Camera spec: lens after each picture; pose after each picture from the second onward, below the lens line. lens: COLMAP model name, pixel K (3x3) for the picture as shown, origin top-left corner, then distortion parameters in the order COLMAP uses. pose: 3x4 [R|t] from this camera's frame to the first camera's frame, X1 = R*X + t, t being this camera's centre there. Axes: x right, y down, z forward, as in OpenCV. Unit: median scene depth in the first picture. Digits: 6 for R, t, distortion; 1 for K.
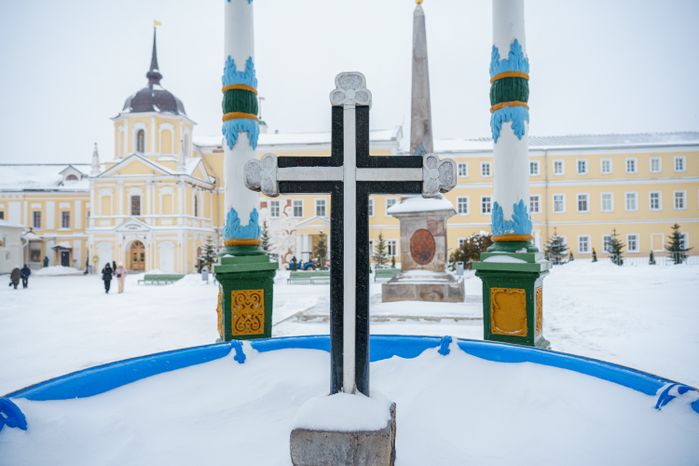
lens RADIAL K [[488.7, 0, 343.6], [0, 488.7, 240.5], [0, 0, 1]] dist [-0.000012, -0.003213]
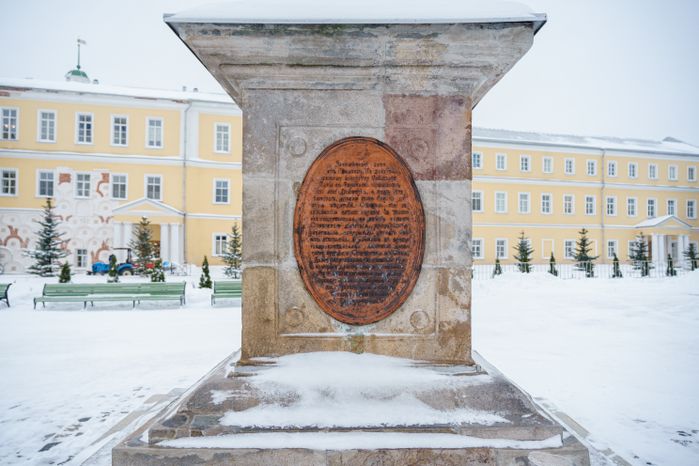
lens RADIAL K [[488.7, 0, 369.2], [0, 488.7, 246.8], [0, 0, 1]] dist [-0.000012, -0.003213]
pose [[0.946882, 0.031013, 0.320081, 0.028333], [-0.035069, 0.999361, 0.006914, 0.004882], [-0.319662, -0.017772, 0.947365, 0.222366]]
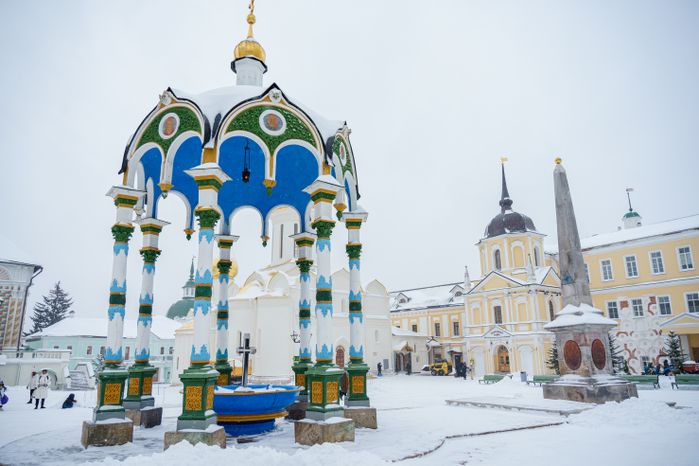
lens RADIAL K [[488.7, 0, 335.6], [0, 488.7, 240.8], [0, 0, 1]] dist [-0.000012, -0.003213]
pose [[0.666830, -0.175664, -0.724210, 0.192512], [0.026534, 0.976801, -0.212500, -0.006125], [0.744737, 0.122485, 0.656021, -0.079435]]
